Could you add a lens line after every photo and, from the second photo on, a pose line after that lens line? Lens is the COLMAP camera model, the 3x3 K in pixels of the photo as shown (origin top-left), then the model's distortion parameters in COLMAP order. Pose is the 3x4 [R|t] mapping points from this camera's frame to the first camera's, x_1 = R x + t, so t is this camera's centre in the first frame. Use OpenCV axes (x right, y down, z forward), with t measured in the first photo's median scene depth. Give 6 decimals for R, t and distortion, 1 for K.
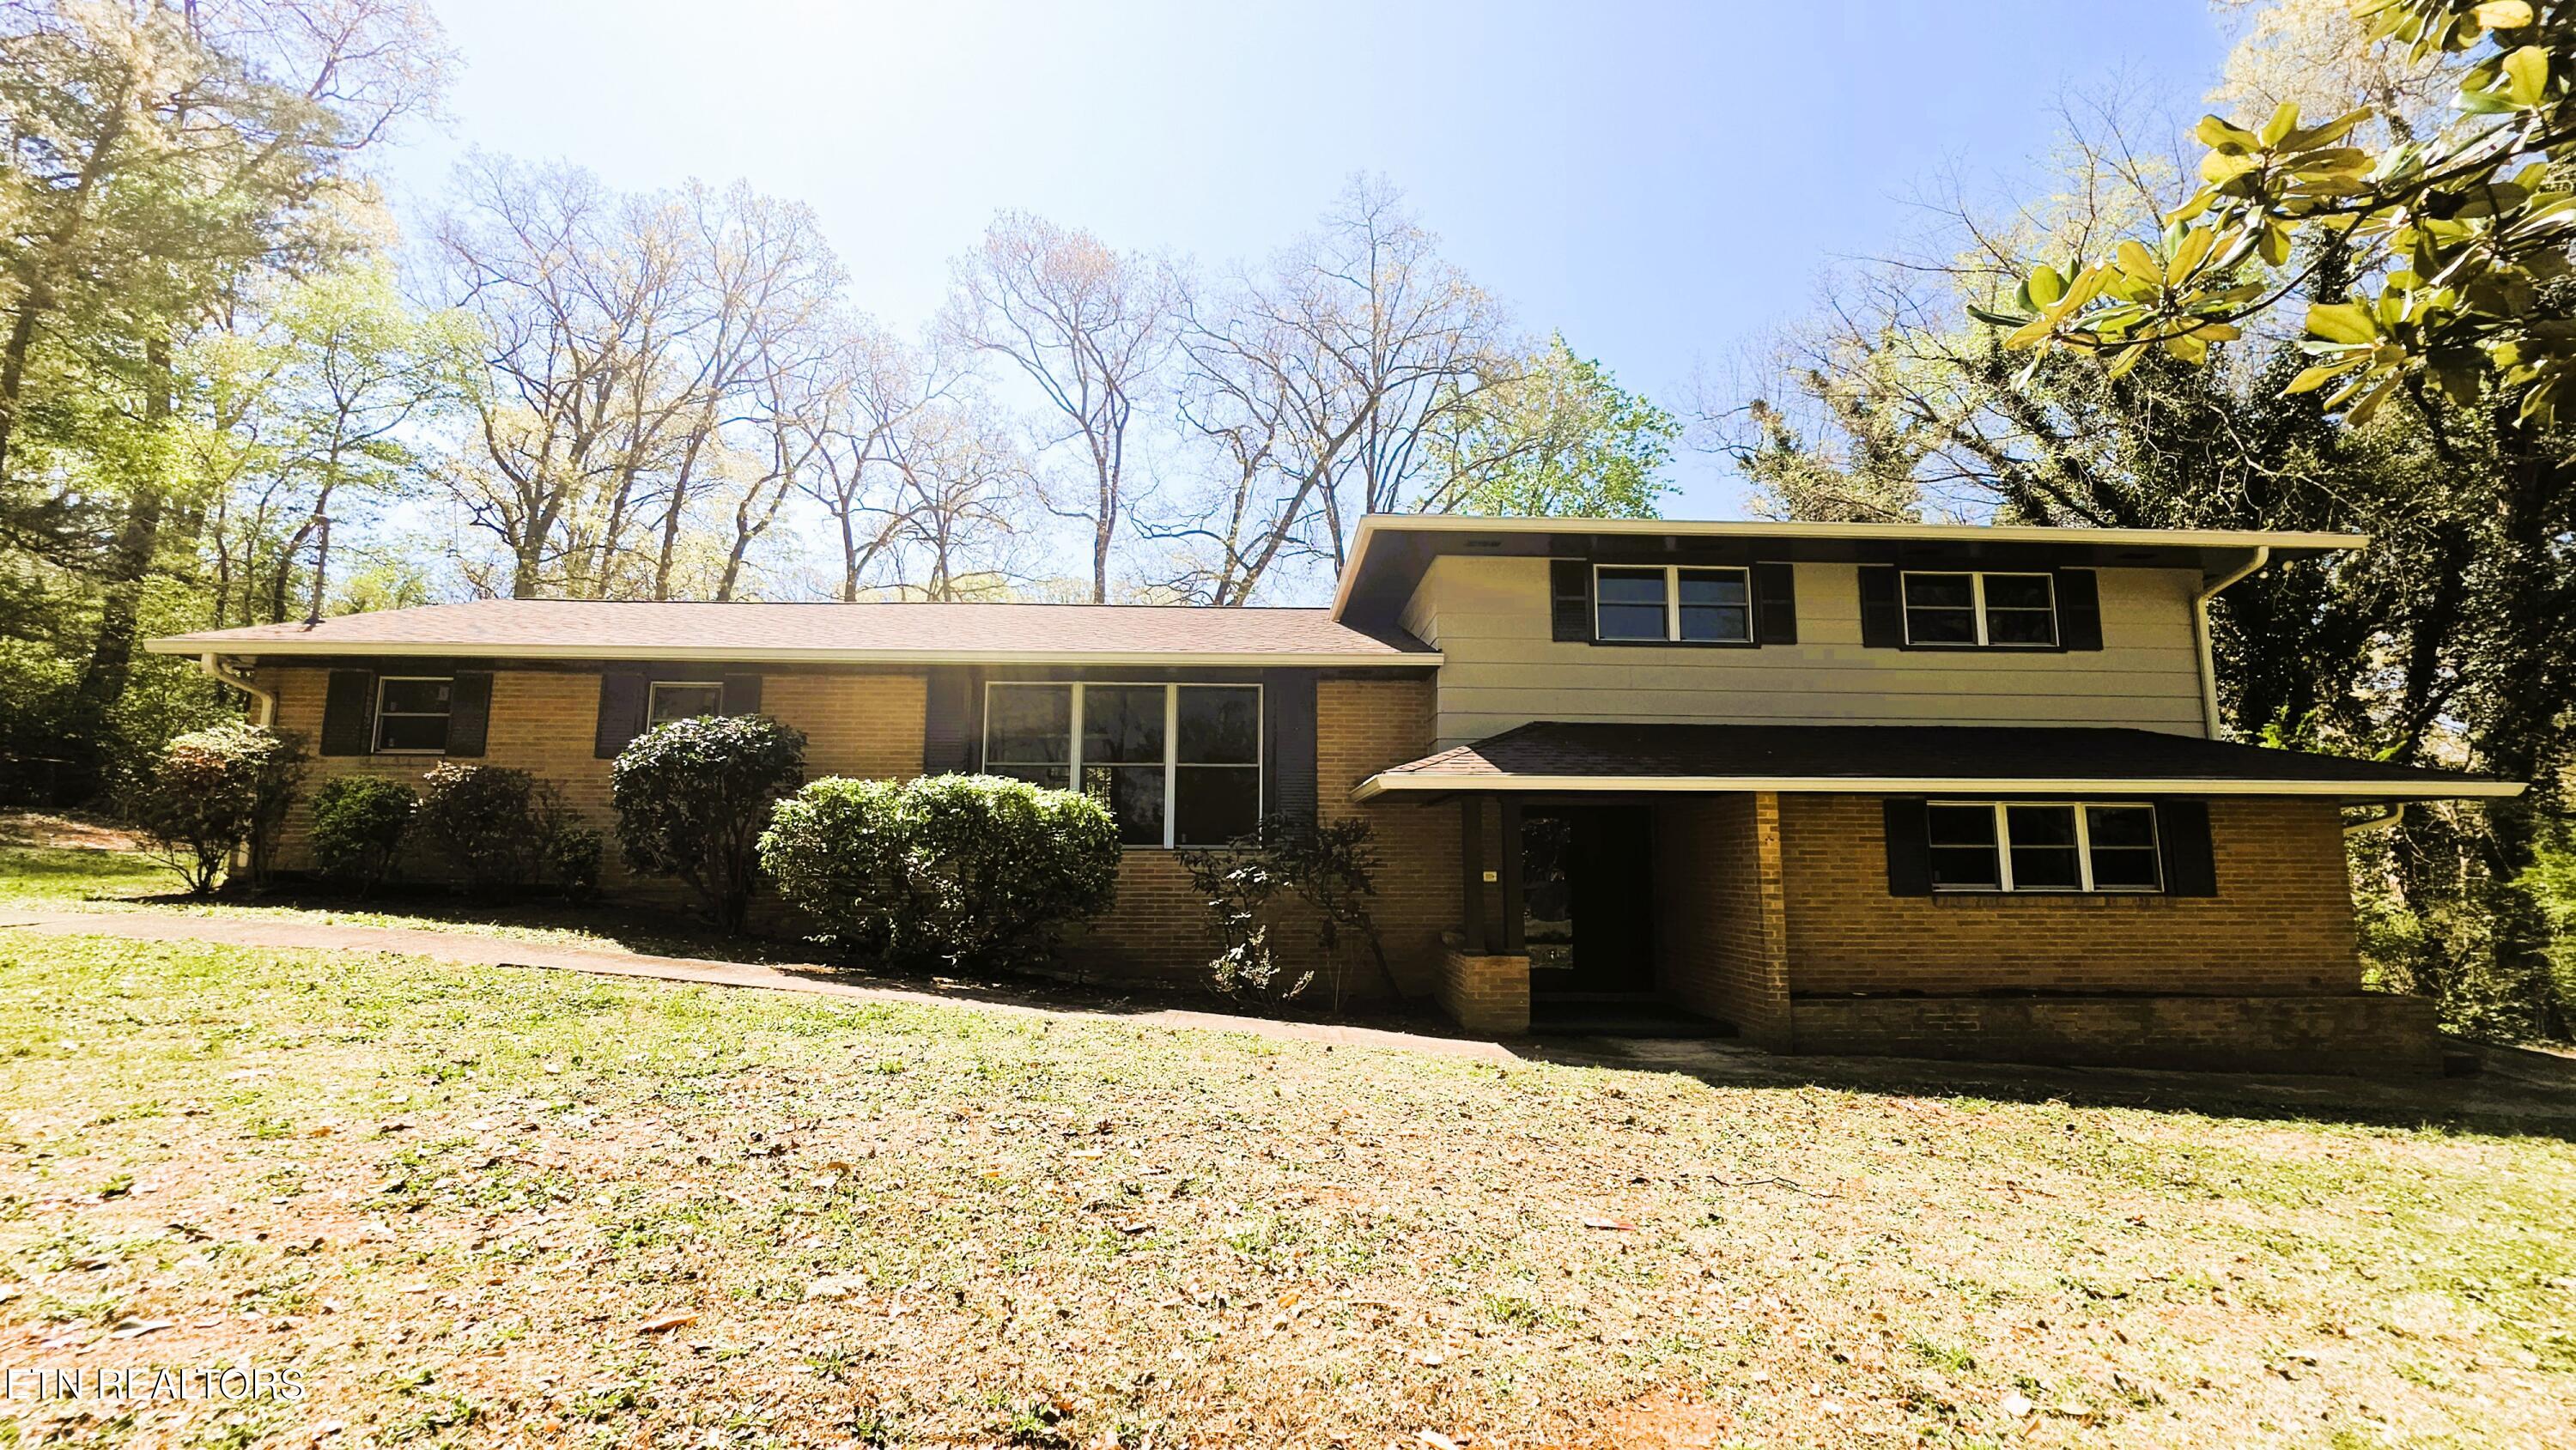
lens RADIAL K [[1026.9, 0, 1306.6], [0, 1026.9, 731.2], [0, 0, 1]] dist [-0.003863, 0.000146]
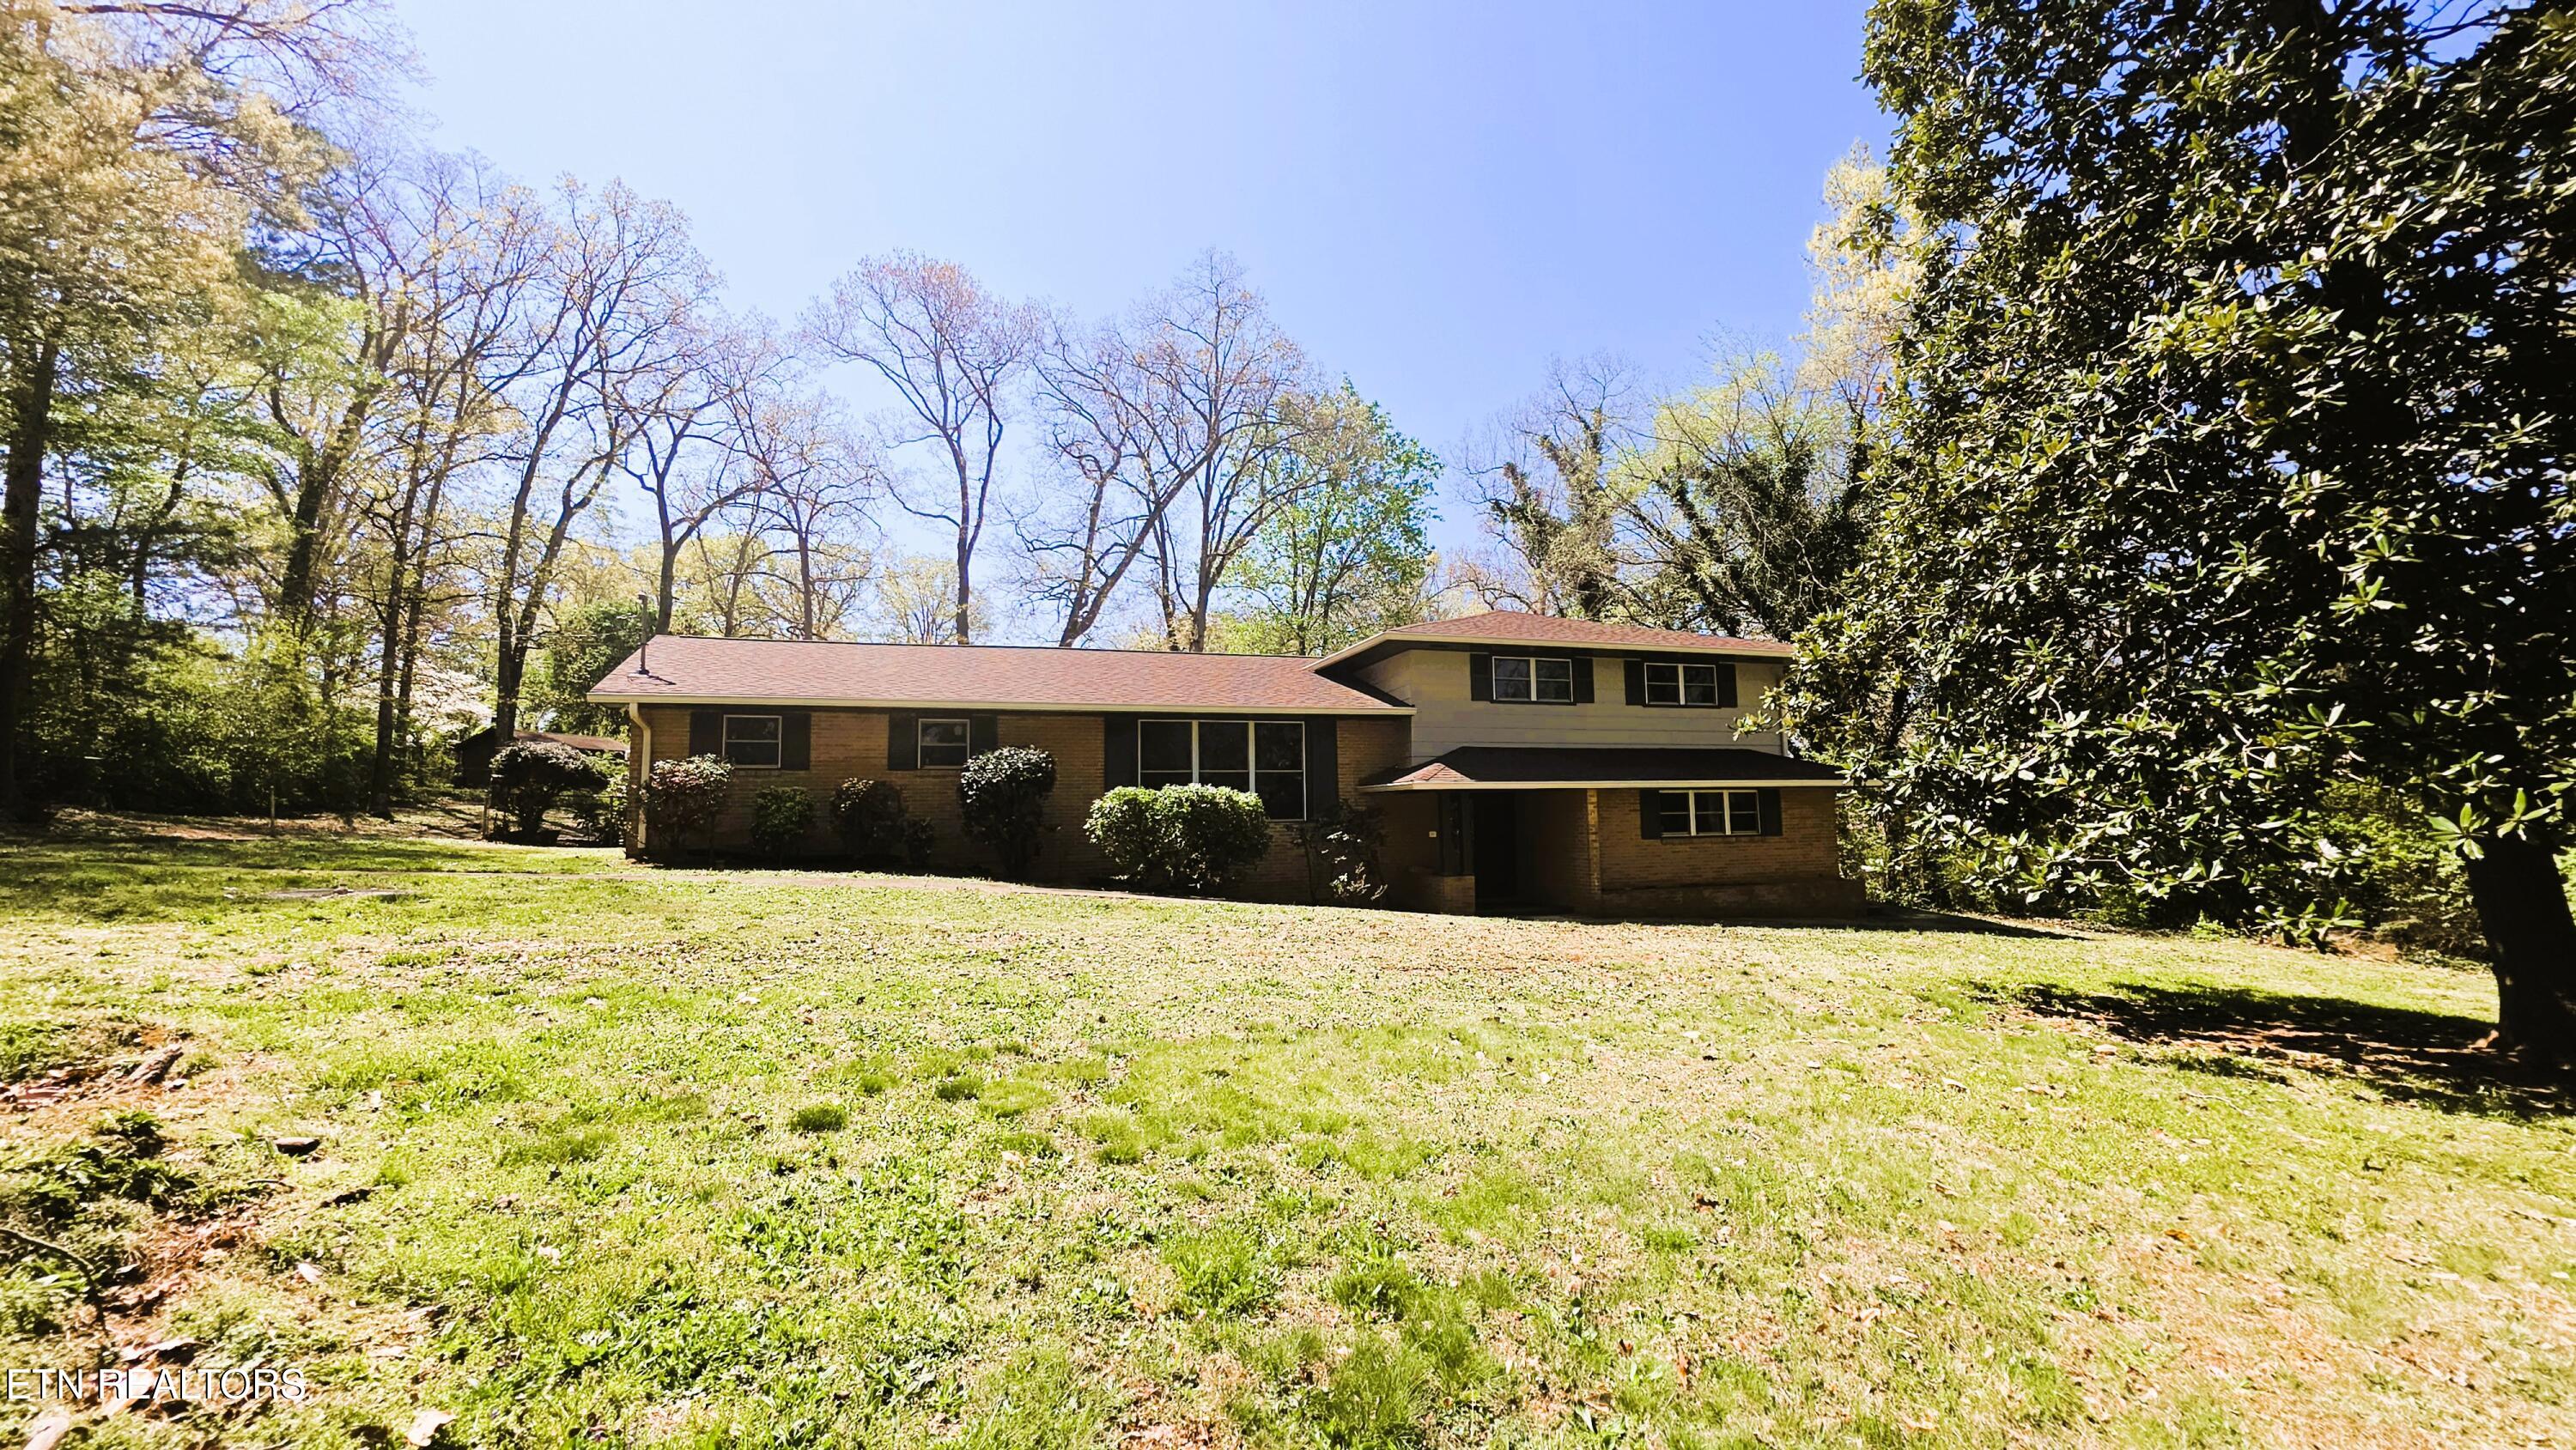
lens RADIAL K [[1026.9, 0, 1288.2], [0, 1026.9, 729.8], [0, 0, 1]] dist [-0.003863, 0.000146]
pose [[0.967247, 0.002202, 0.253828, -0.491341], [-0.012215, 0.999208, 0.037881, -0.096748], [-0.253543, -0.039740, 0.966507, -0.605440]]
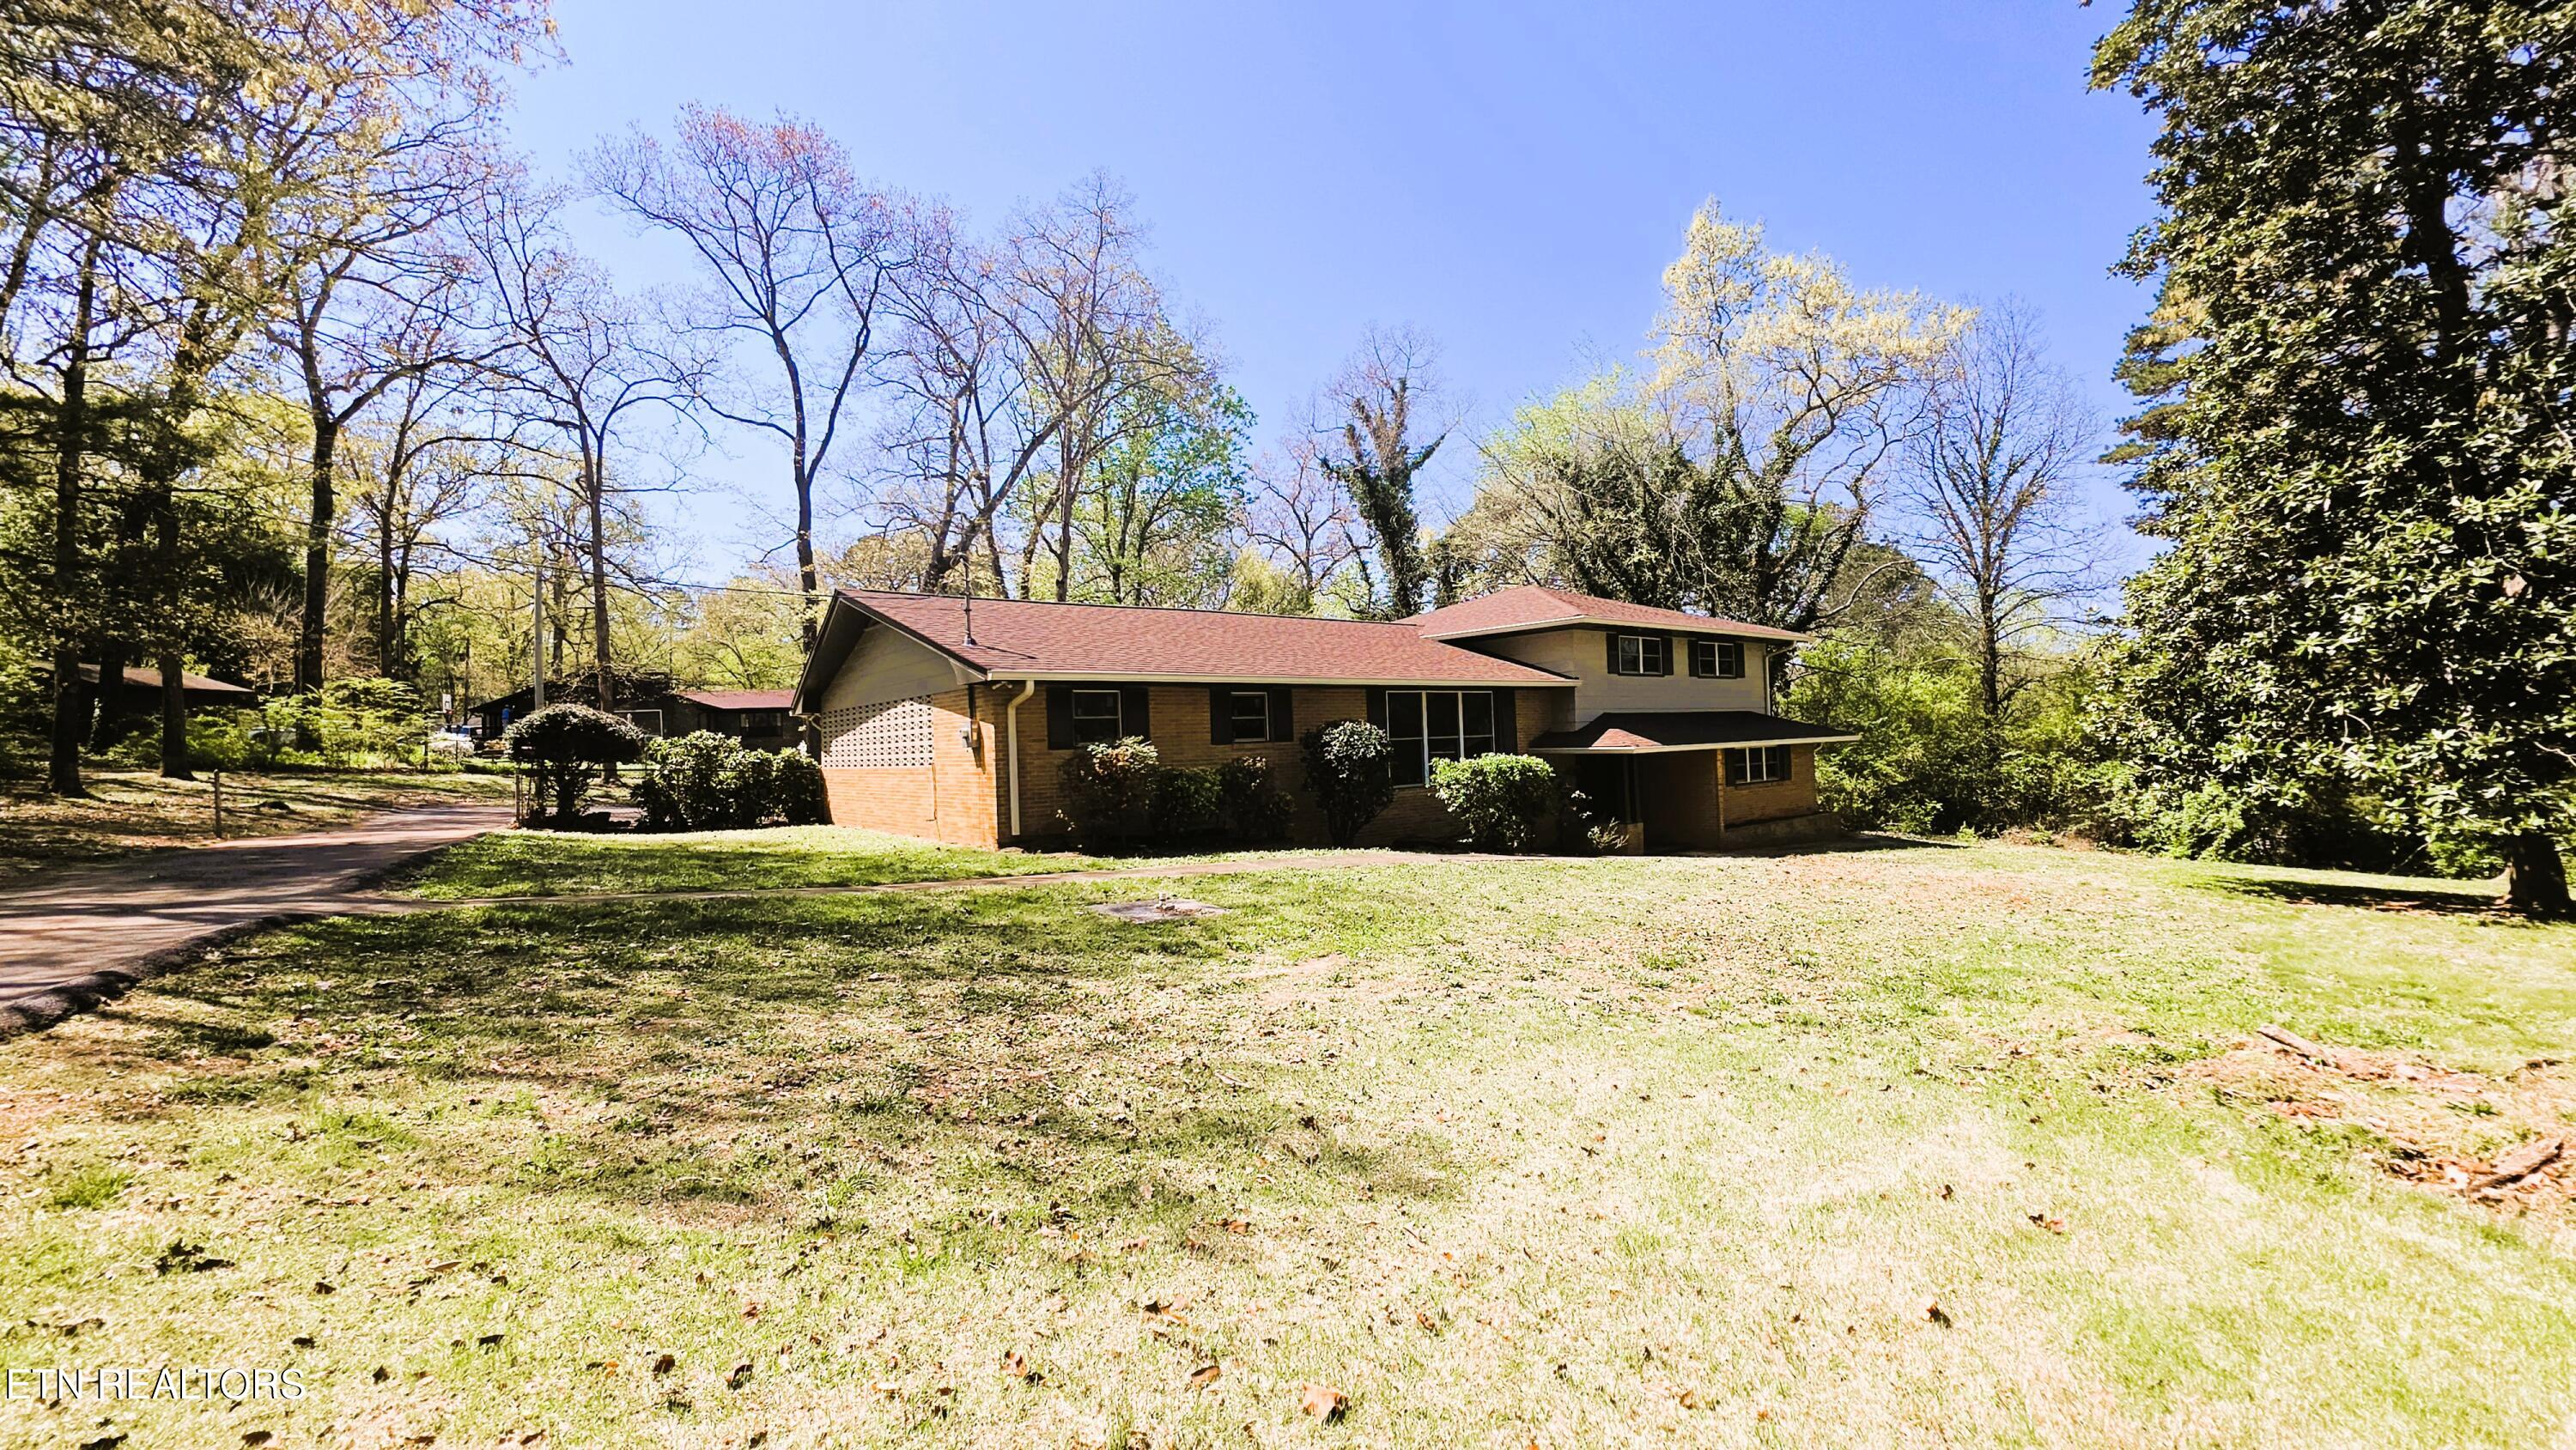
lens RADIAL K [[1026.9, 0, 1300.7], [0, 1026.9, 726.6], [0, 0, 1]] dist [-0.003863, 0.000146]
pose [[0.798949, -0.022259, 0.600987, -1.449403], [-0.042233, 0.994771, 0.092988, -0.142683], [-0.599914, -0.099674, 0.793831, -0.276575]]
